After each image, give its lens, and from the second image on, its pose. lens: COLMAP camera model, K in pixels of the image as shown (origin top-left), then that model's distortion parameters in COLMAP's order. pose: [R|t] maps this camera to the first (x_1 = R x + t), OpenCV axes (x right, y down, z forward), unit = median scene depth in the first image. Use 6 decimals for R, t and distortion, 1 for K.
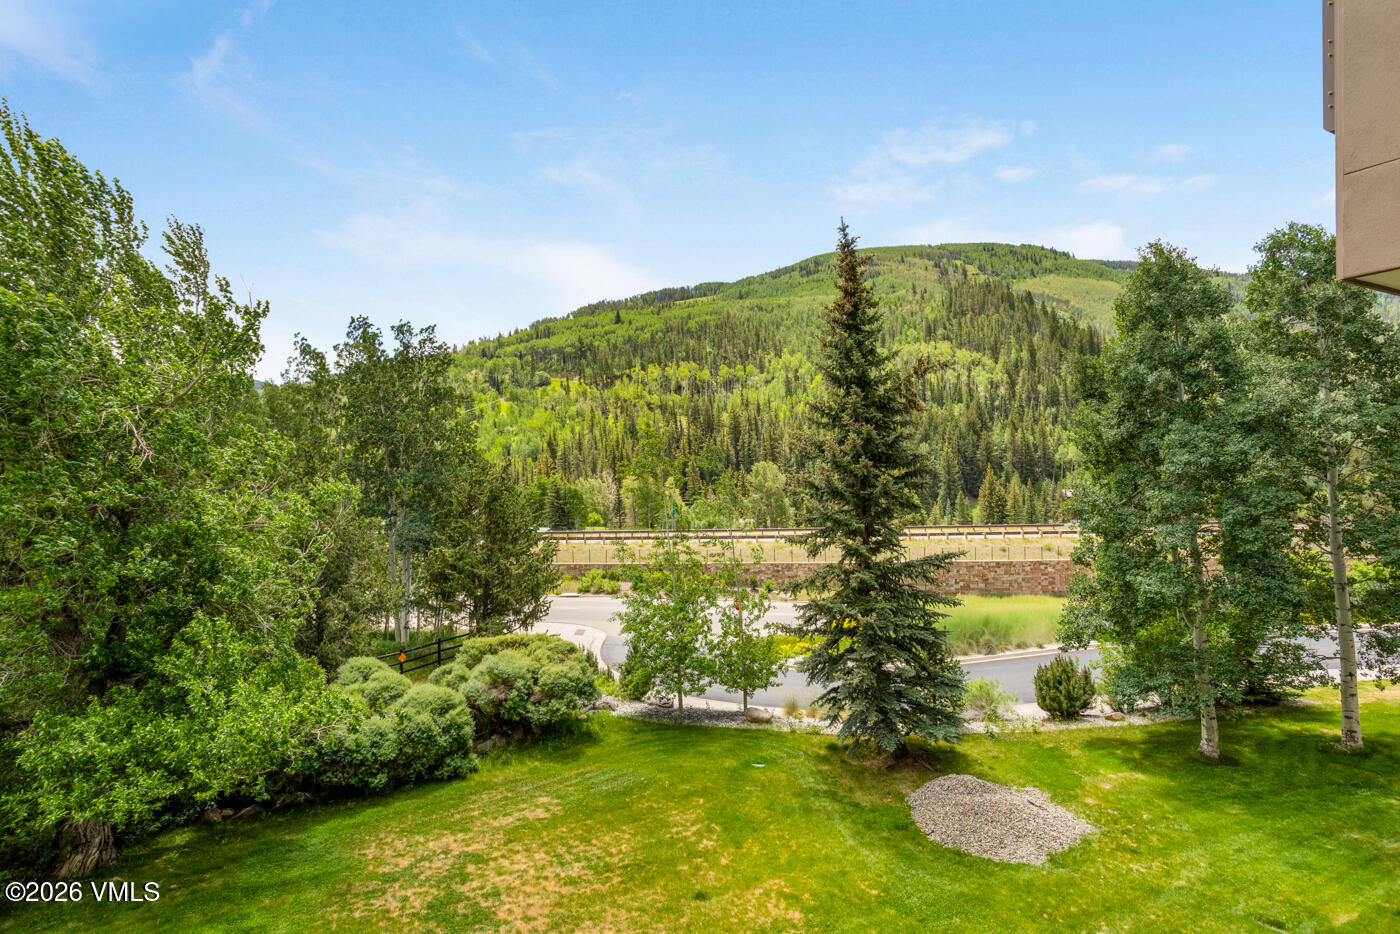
lens RADIAL K [[702.5, 0, 697.9], [0, 702.5, 465.3], [0, 0, 1]] dist [-0.062061, 0.034668]
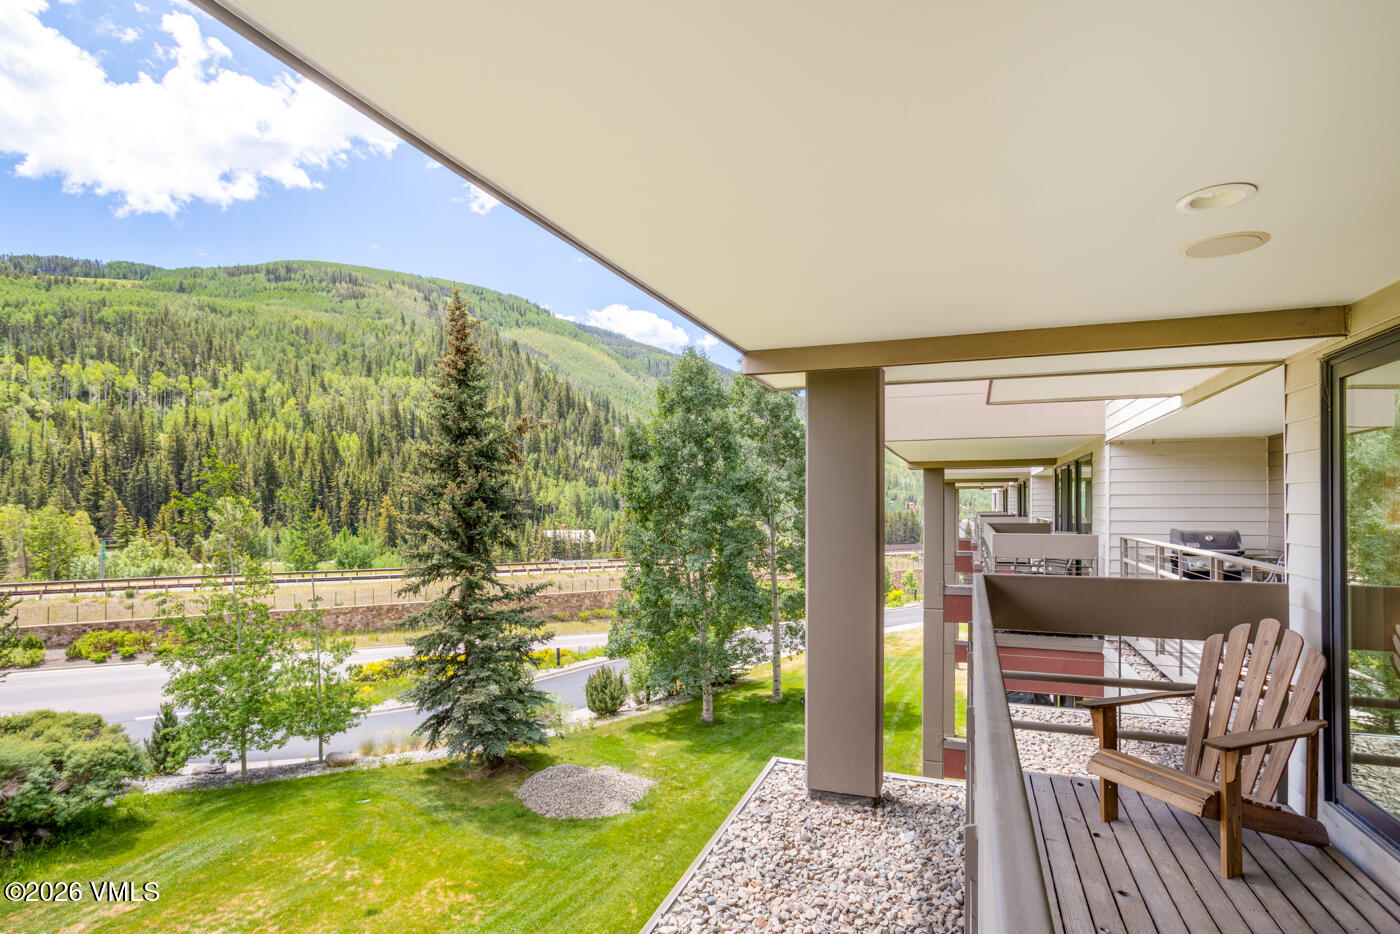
lens RADIAL K [[726.9, 0, 700.4], [0, 726.9, 494.5], [0, 0, 1]] dist [-0.074279, 0.033166]
pose [[0.755498, 0.034415, 0.654247, -0.178350], [-0.024741, 0.999406, -0.024001, -0.001991], [-0.654684, 0.001946, 0.755900, -0.078434]]
